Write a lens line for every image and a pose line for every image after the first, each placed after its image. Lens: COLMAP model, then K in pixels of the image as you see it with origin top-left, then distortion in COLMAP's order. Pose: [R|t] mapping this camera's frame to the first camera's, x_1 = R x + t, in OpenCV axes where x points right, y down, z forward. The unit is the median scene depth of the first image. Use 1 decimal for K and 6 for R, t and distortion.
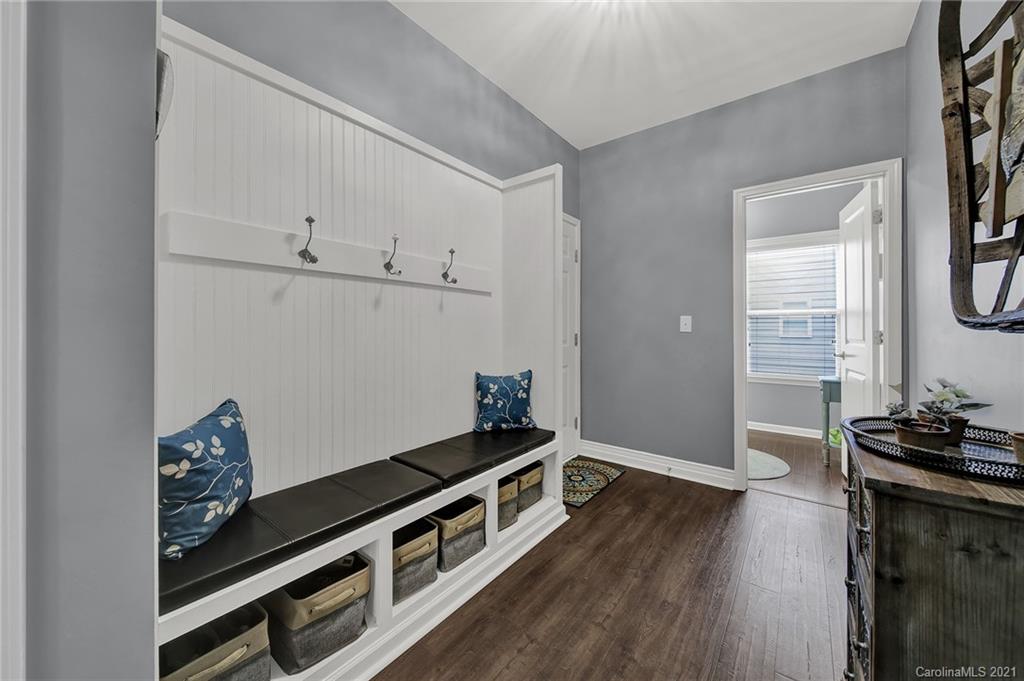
lens RADIAL K [[363.5, 0, 512.0], [0, 363.5, 340.5], [0, 0, 1]] dist [0.000708, -0.000088]
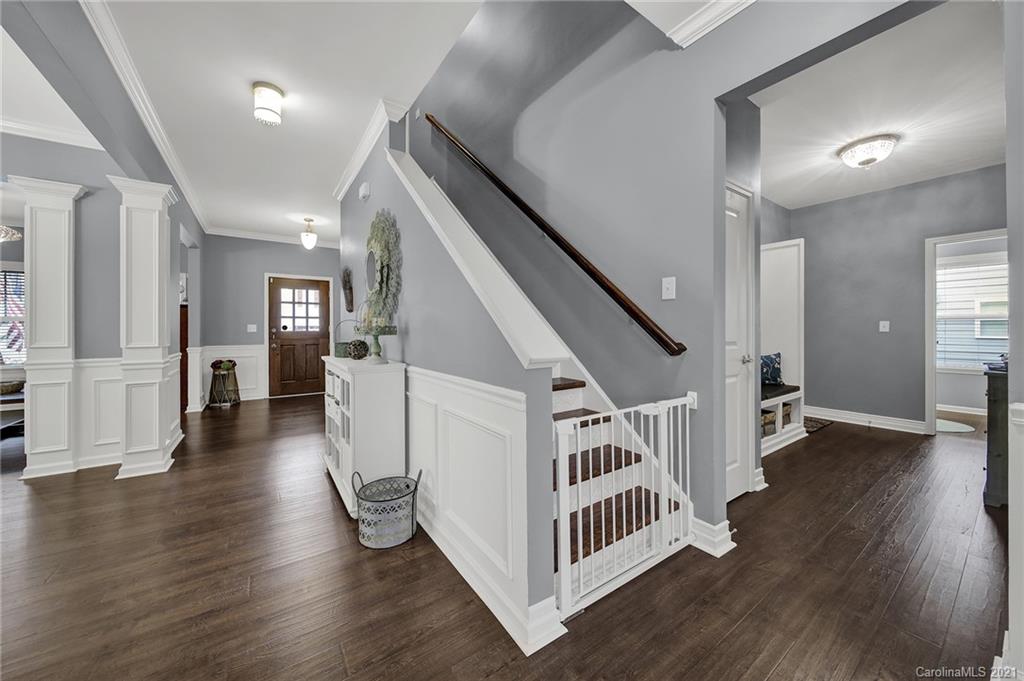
lens RADIAL K [[363.5, 0, 512.0], [0, 363.5, 340.5], [0, 0, 1]] dist [0.000708, -0.000088]
pose [[0.959521, 0.008773, -0.281501, -0.638995], [-0.009504, 0.999954, -0.001231, 0.032775], [0.281477, 0.003857, 0.959560, -0.976480]]
